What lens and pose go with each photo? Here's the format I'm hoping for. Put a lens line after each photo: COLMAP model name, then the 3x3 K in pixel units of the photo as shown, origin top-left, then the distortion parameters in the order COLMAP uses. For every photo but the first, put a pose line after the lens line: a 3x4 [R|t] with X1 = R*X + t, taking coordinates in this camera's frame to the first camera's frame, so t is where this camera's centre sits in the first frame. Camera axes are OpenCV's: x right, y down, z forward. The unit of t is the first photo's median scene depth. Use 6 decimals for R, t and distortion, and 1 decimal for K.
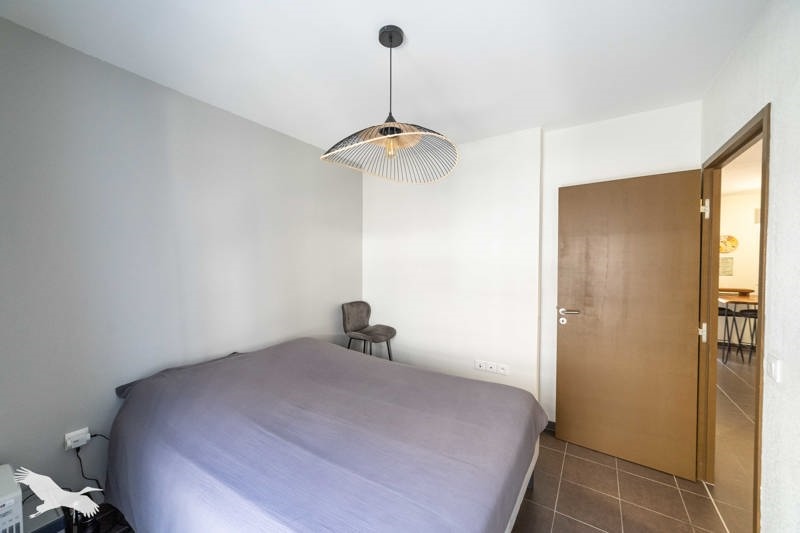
lens RADIAL K [[305.9, 0, 398.6], [0, 305.9, 267.3], [0, 0, 1]] dist [-0.011608, 0.001901]
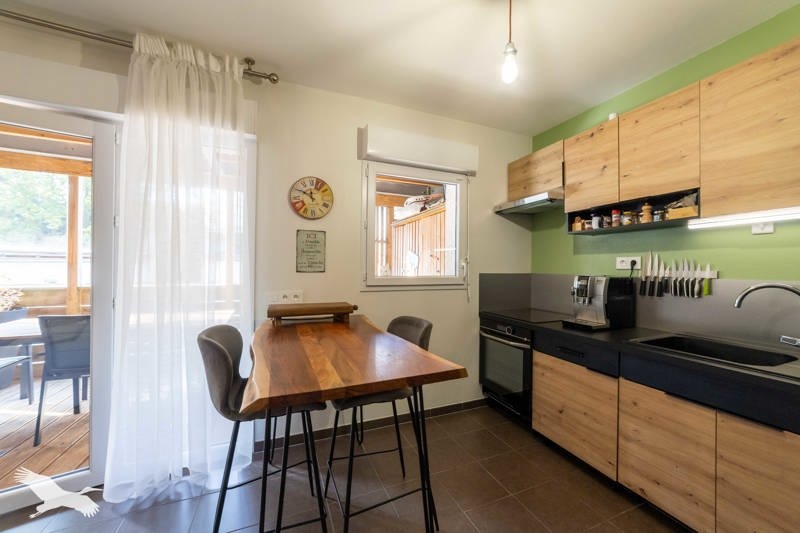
lens RADIAL K [[305.9, 0, 392.7], [0, 305.9, 265.7], [0, 0, 1]] dist [-0.011608, 0.001901]
pose [[0.560994, 0.000924, 0.827819, 0.796196], [0.004170, 0.999984, -0.003943, 0.019237], [-0.827809, 0.005664, 0.560981, 0.674290]]
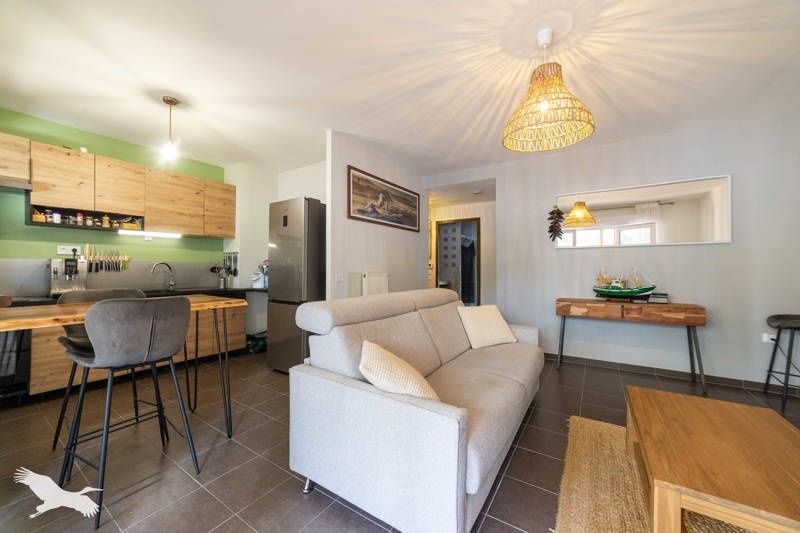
lens RADIAL K [[305.9, 0, 401.7], [0, 305.9, 267.9], [0, 0, 1]] dist [-0.011608, 0.001901]
pose [[-0.999912, -0.009902, -0.008777, 0.686406], [-0.009949, 0.999936, 0.005404, 0.039299], [0.008723, 0.005491, -0.999947, 1.224480]]
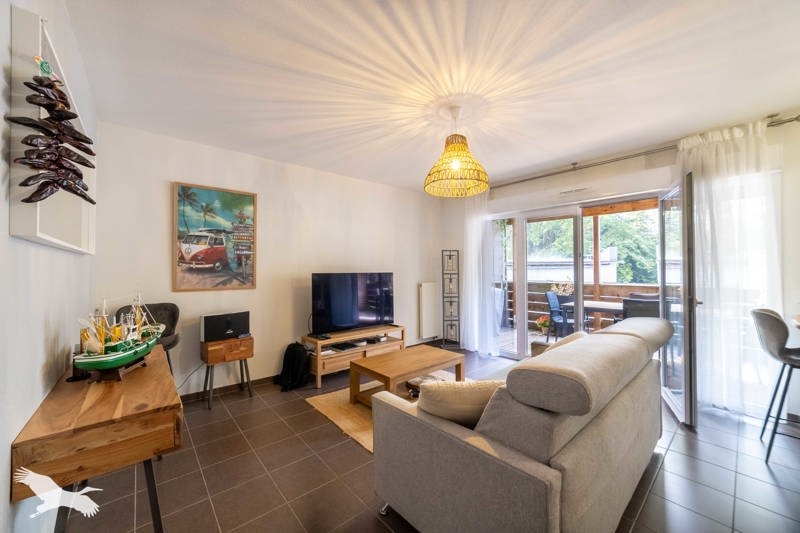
lens RADIAL K [[305.9, 0, 402.4], [0, 305.9, 265.3], [0, 0, 1]] dist [-0.011608, 0.001901]
pose [[0.962595, -0.010091, -0.270758, 0.564941], [0.003447, 0.999681, -0.025003, 0.015979], [0.270924, 0.023135, 0.962323, 0.407934]]
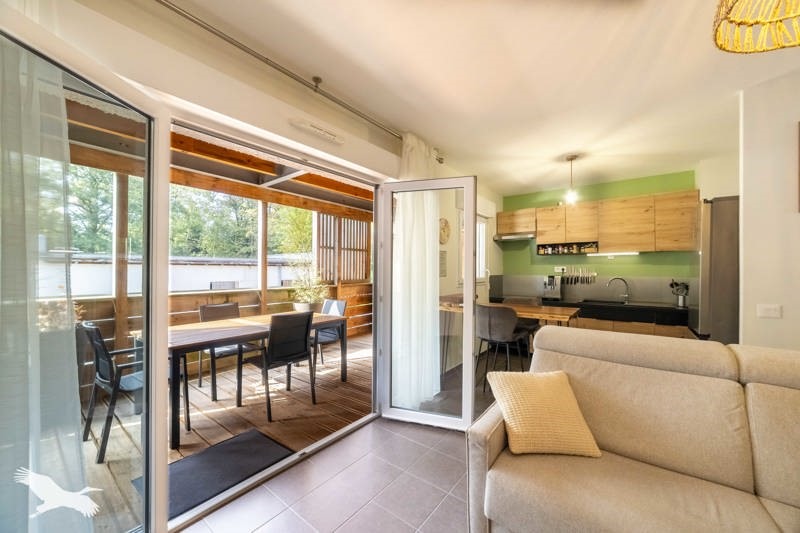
lens RADIAL K [[305.9, 0, 397.1], [0, 305.9, 266.3], [0, 0, 1]] dist [-0.011608, 0.001901]
pose [[0.078304, 0.003938, 0.996922, 0.383948], [0.007954, 0.999958, -0.004575, 0.005749], [-0.996898, 0.008288, 0.078270, 1.050482]]
